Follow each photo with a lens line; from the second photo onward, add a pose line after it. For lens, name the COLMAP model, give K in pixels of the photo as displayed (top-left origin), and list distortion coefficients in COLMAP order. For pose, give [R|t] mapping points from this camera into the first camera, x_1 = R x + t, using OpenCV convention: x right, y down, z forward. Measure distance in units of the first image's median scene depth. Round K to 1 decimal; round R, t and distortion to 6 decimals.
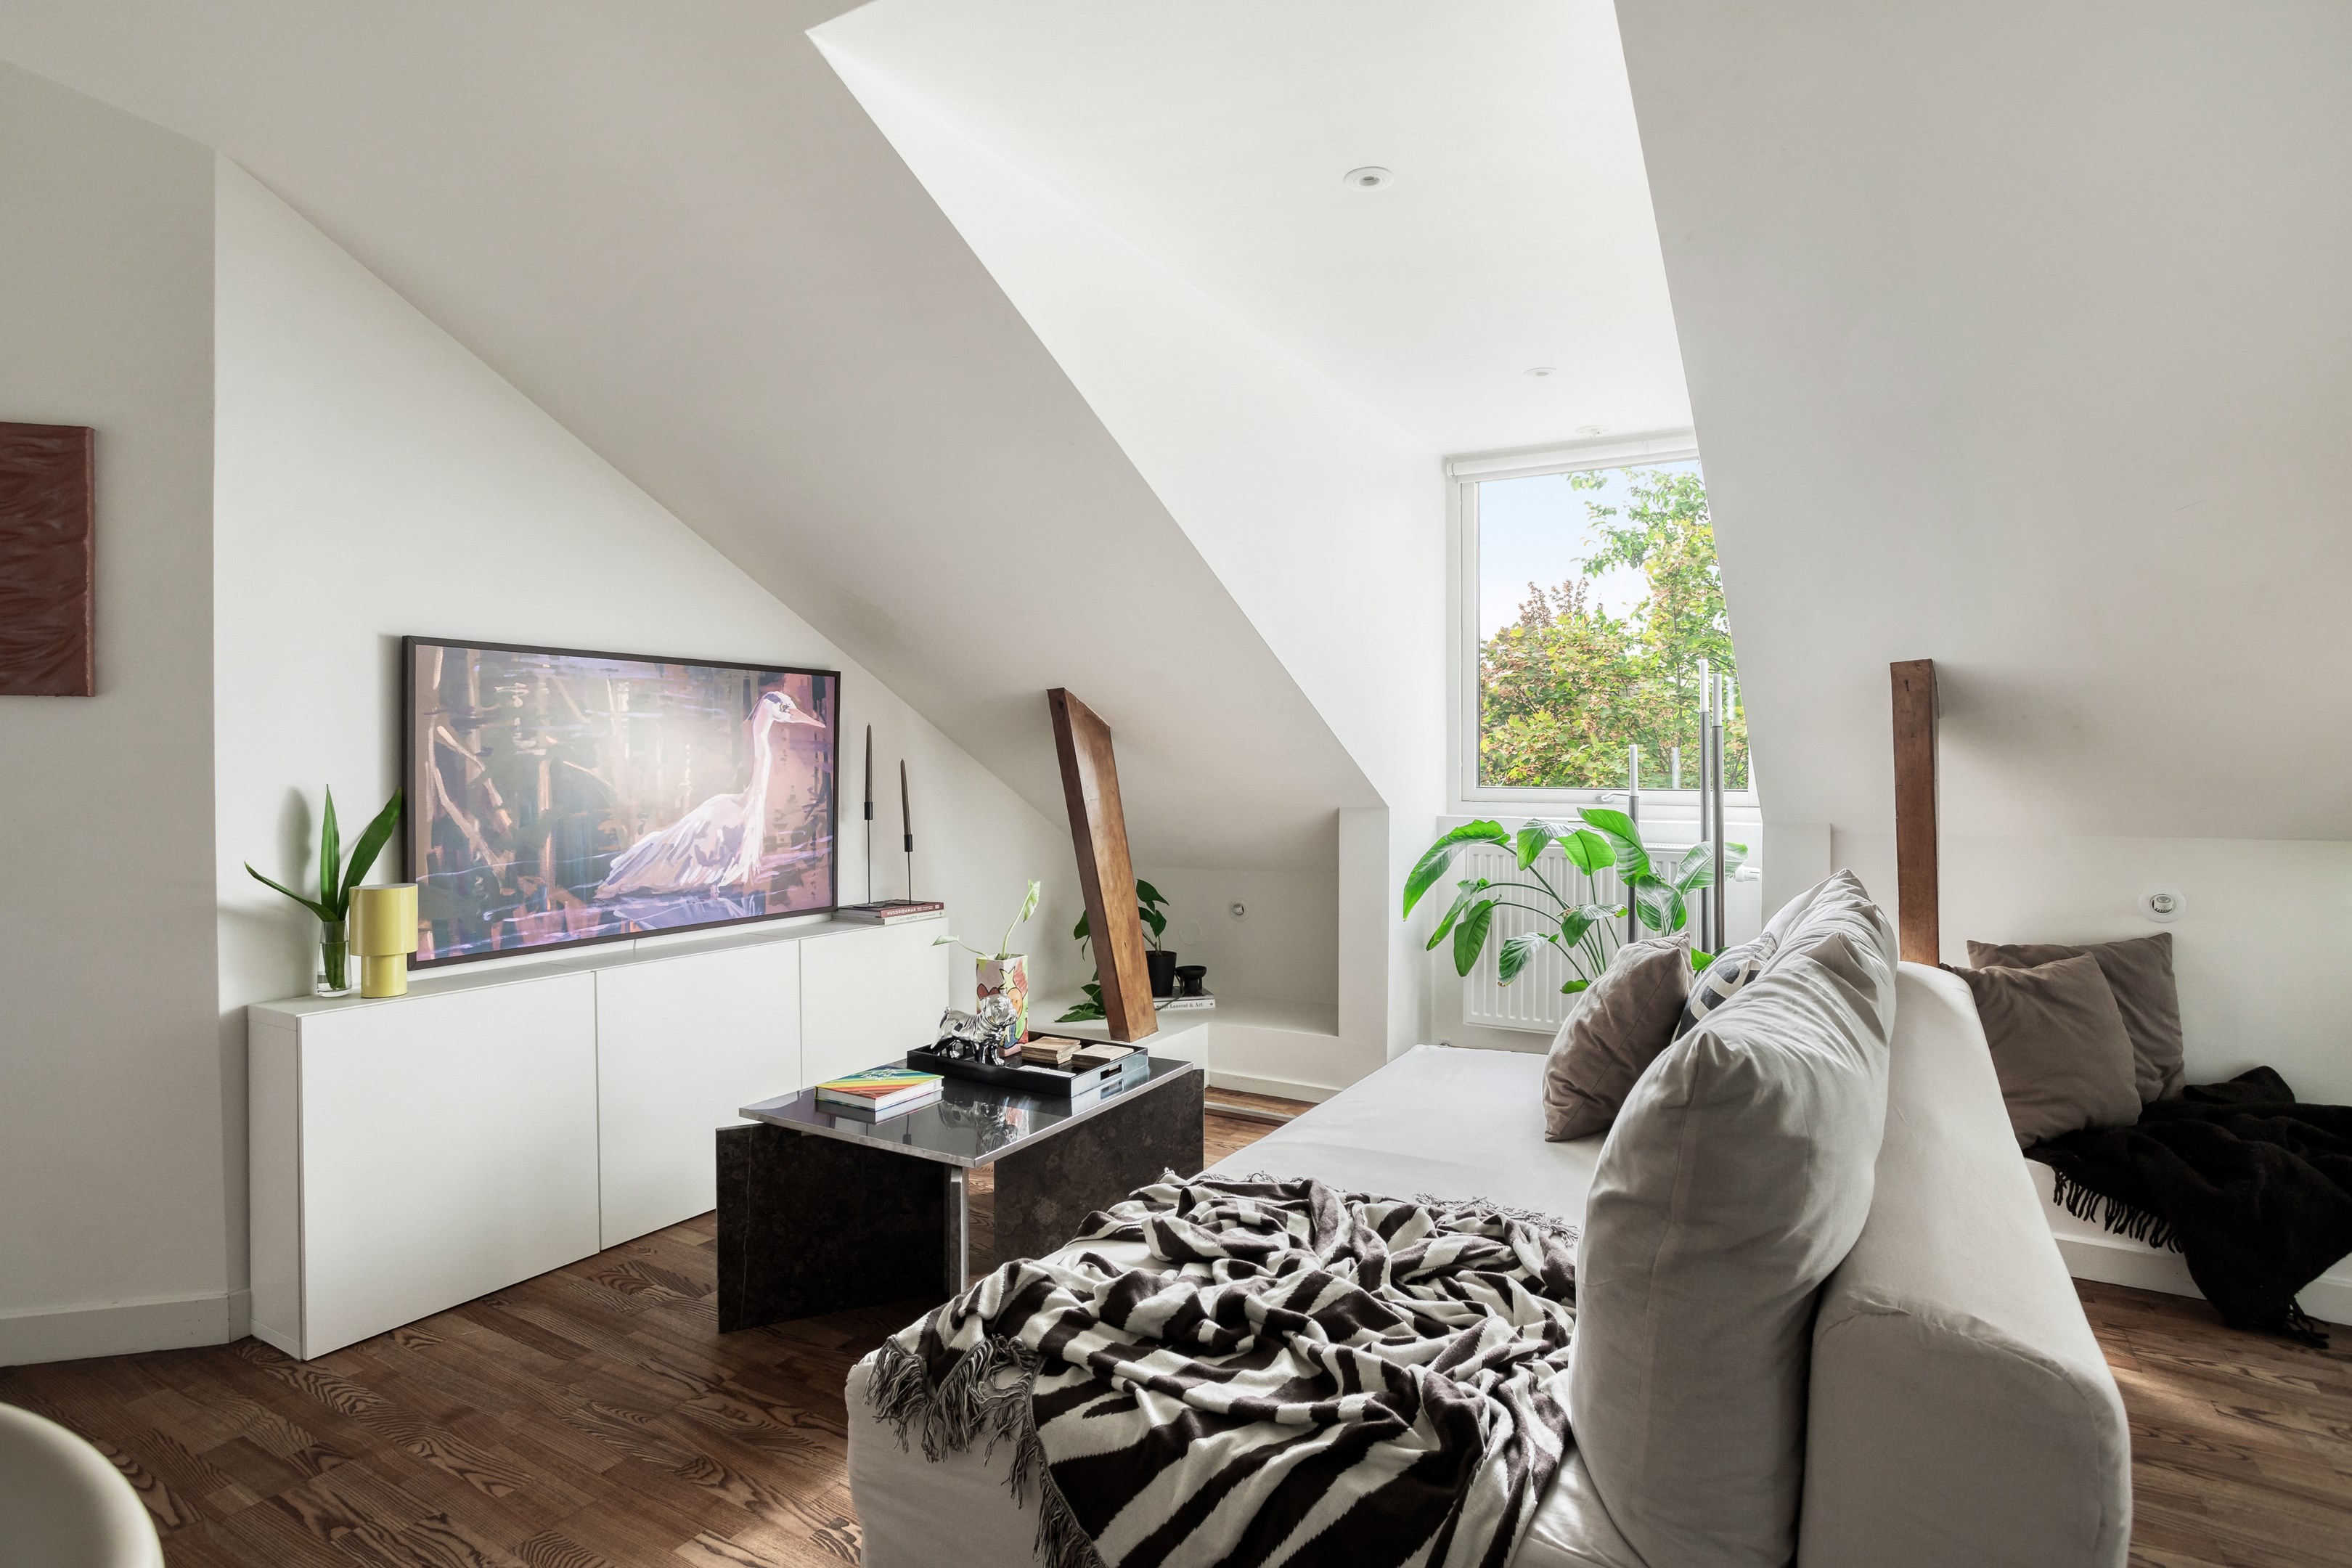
lens RADIAL K [[1220.5, 0, 1158.5], [0, 1220.5, 773.0], [0, 0, 1]] dist [-0.048543, 0.025249]
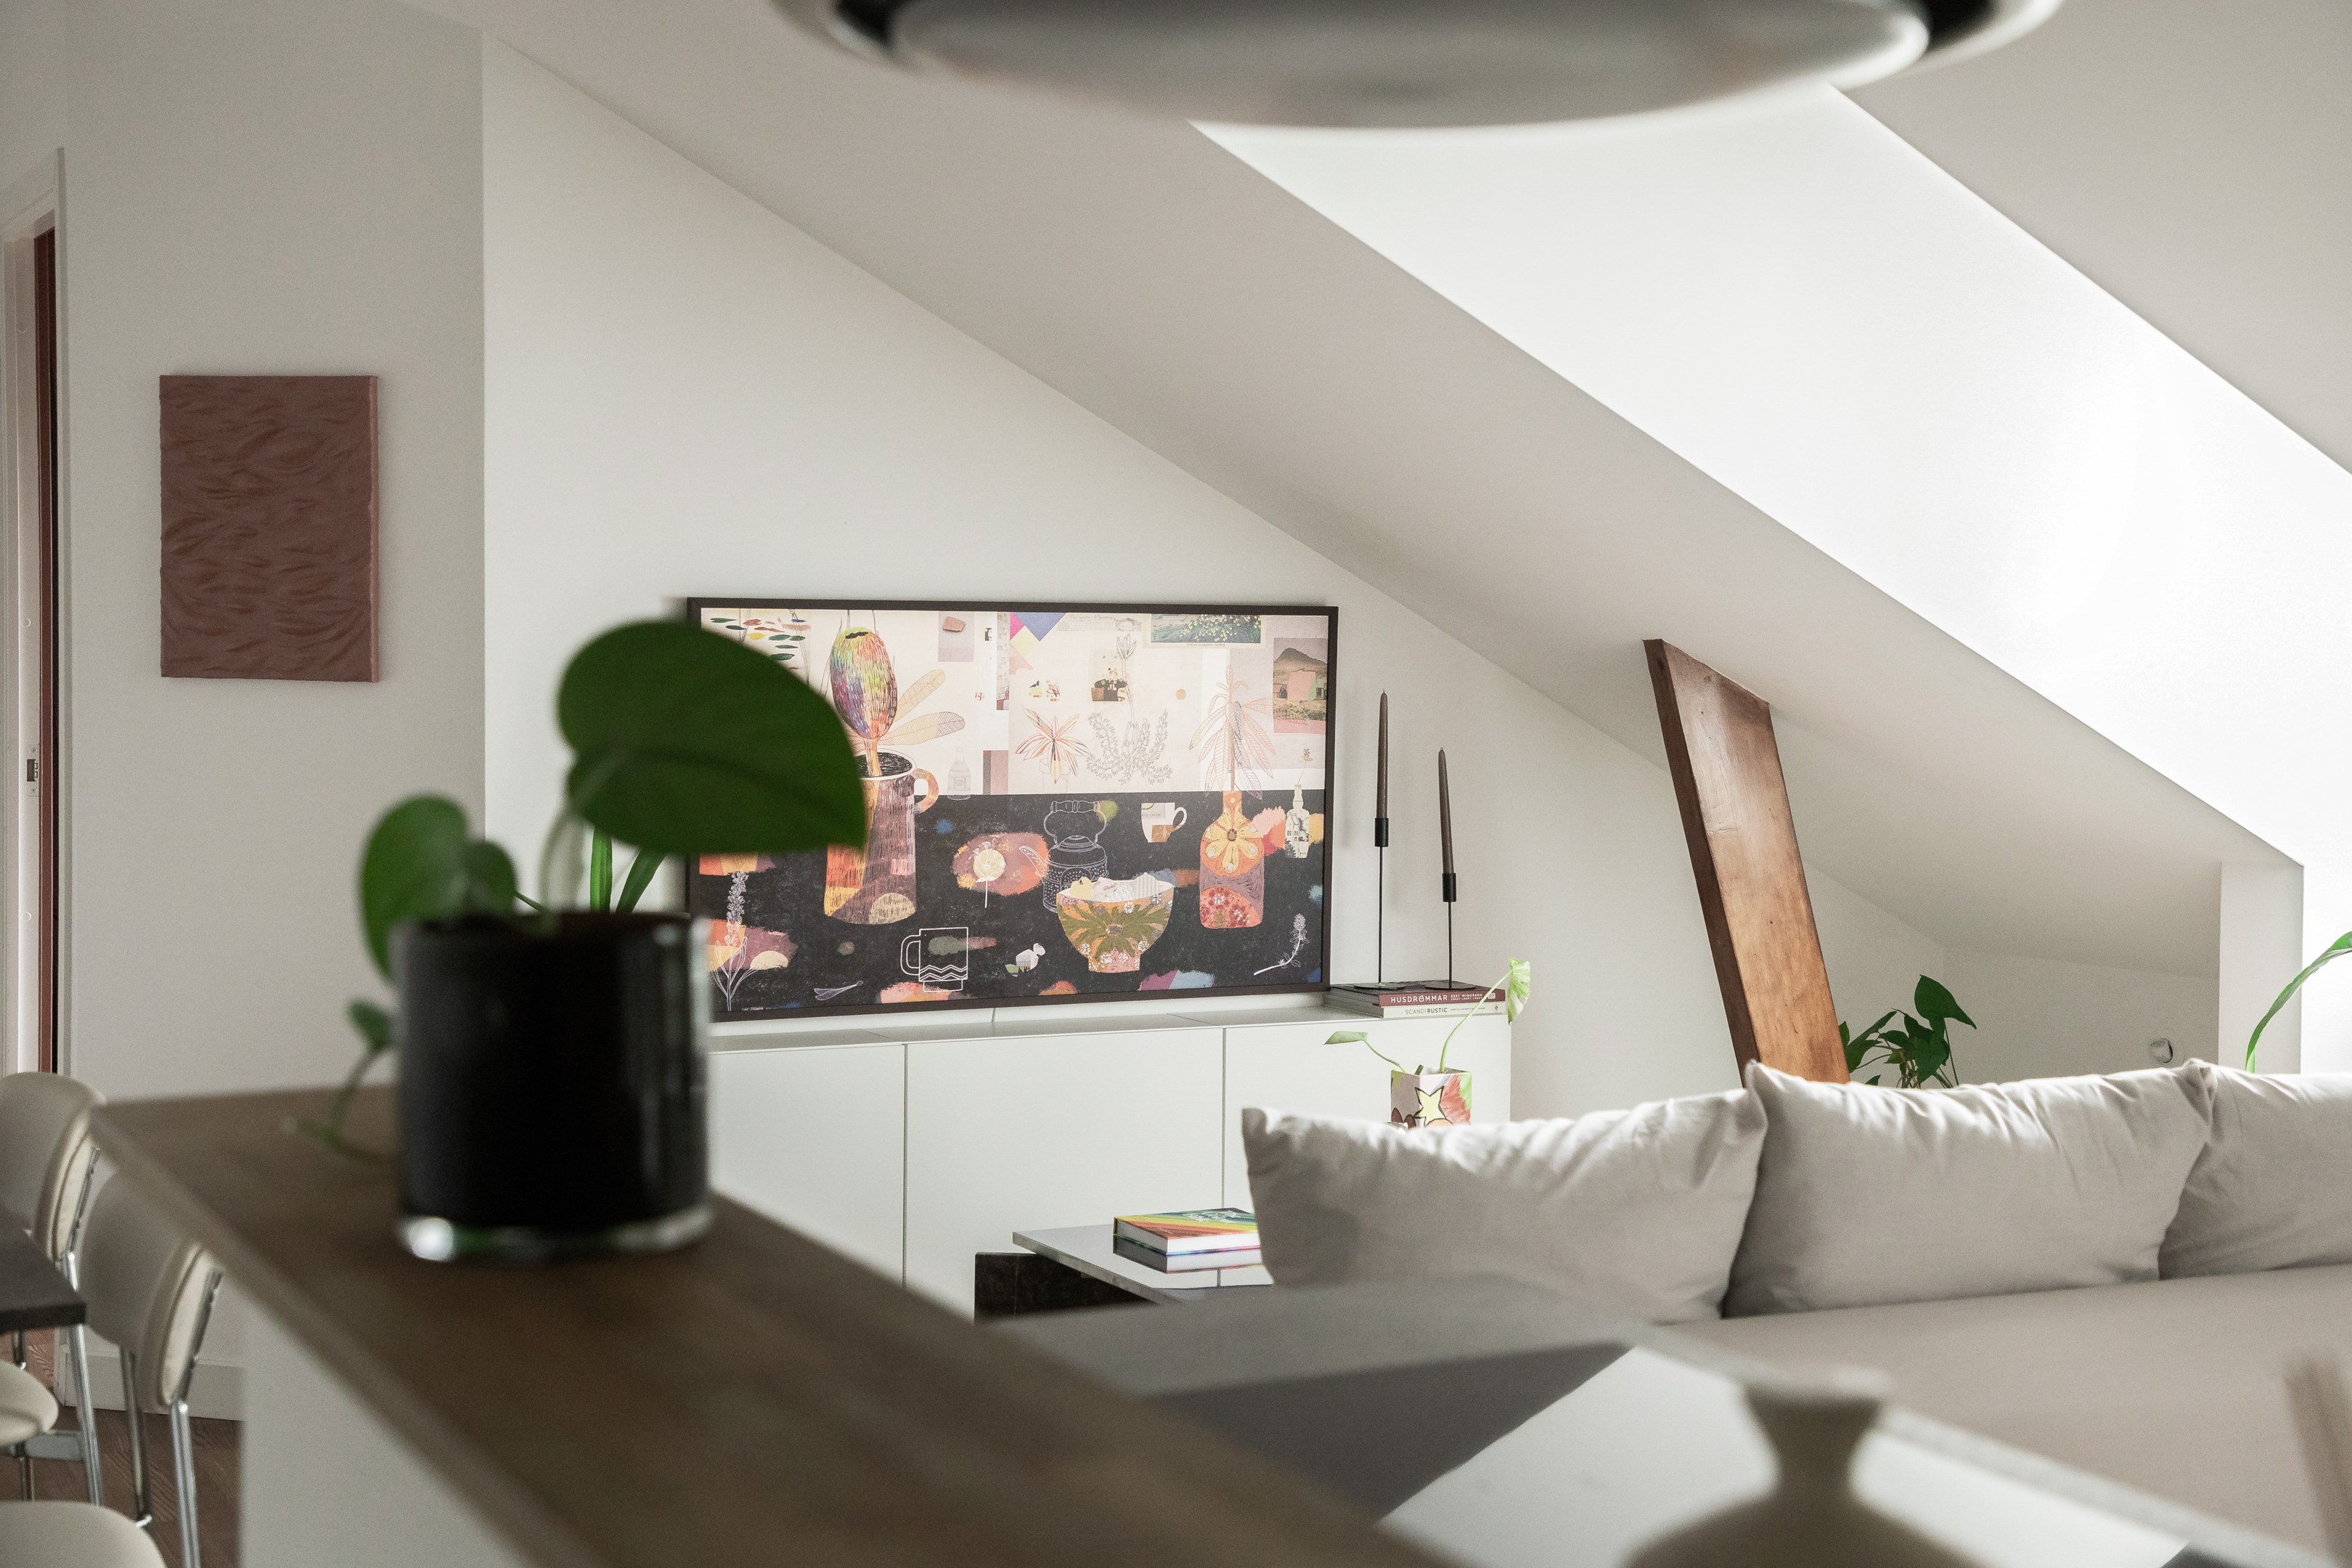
lens RADIAL K [[3150.8, 0, 1126.9], [0, 3150.8, 753.6], [0, 0, 1]] dist [0.094063, 0.000000]
pose [[0.848480, 0.028556, -0.528456, 0.722835], [-0.014590, 0.999426, 0.030581, -0.081135], [0.529026, -0.018237, 0.848410, -0.612658]]
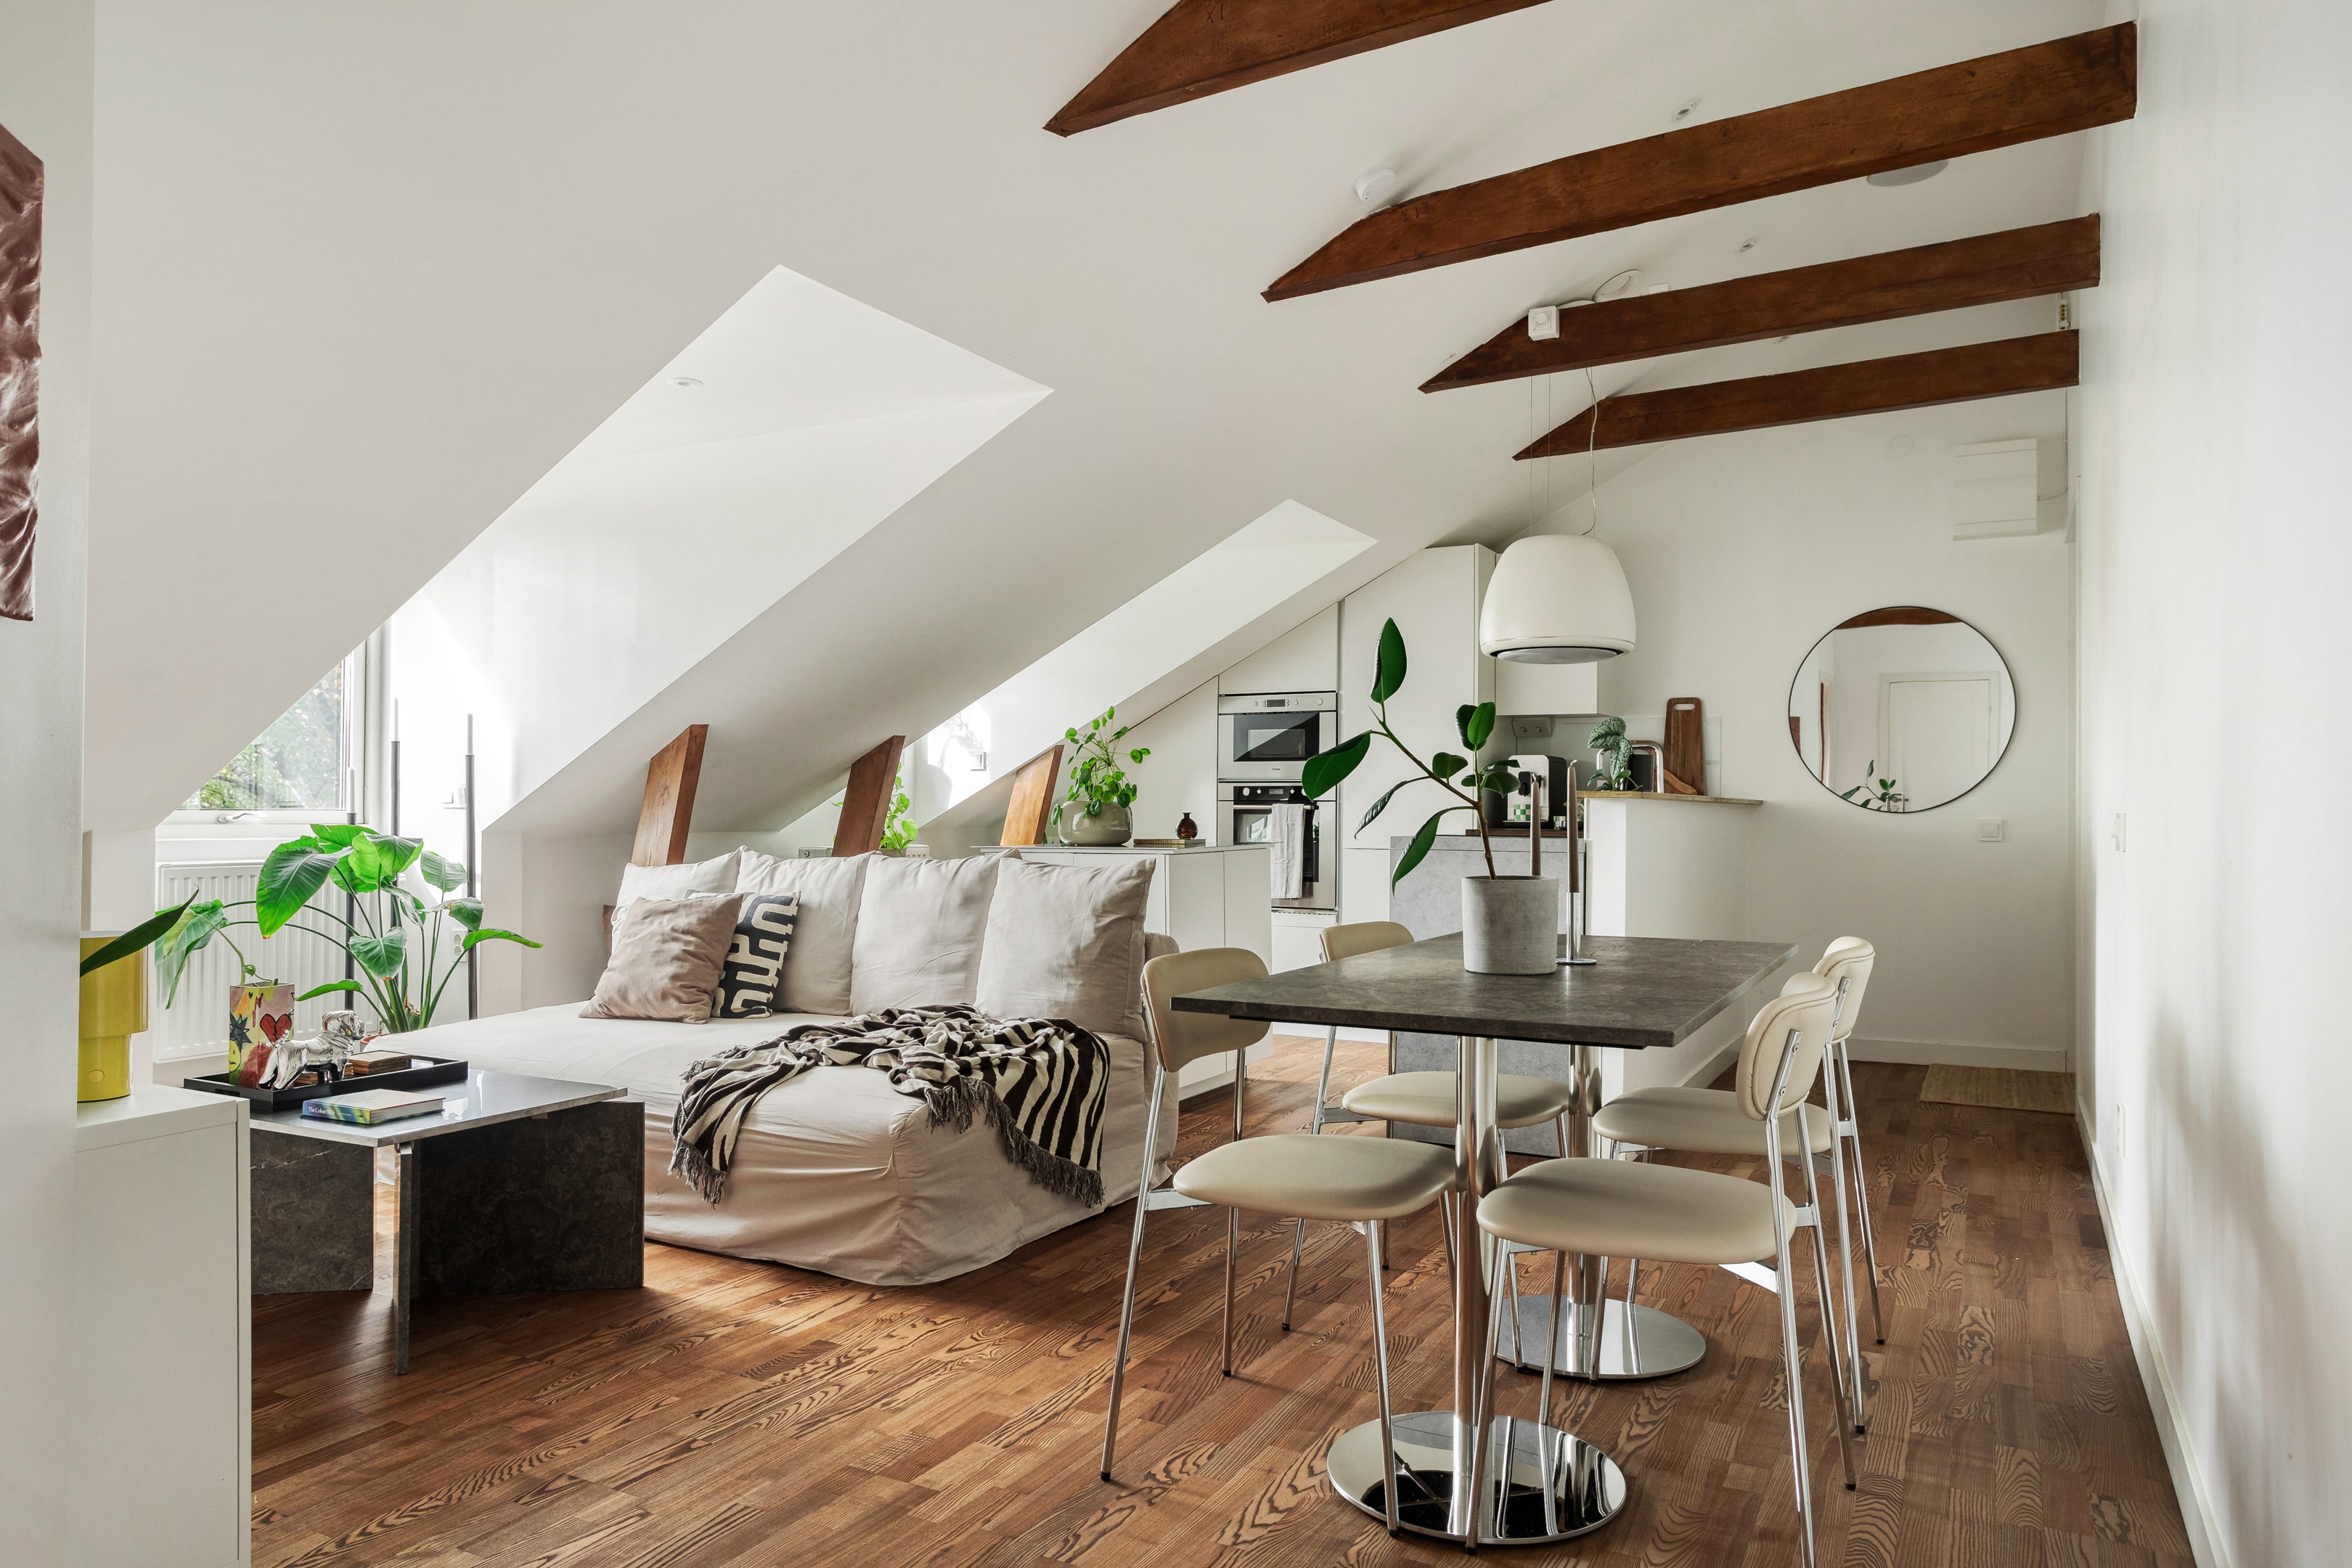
lens RADIAL K [[1536.4, 0, 1147.0], [0, 1536.4, 778.9], [0, 0, 1]] dist [-0.034494, 0.036156]
pose [[-0.041361, 0.020055, 0.998943, -1.492005], [0.003799, 0.999794, -0.019915, 0.025396], [-0.999137, 0.002972, -0.041429, 0.441181]]
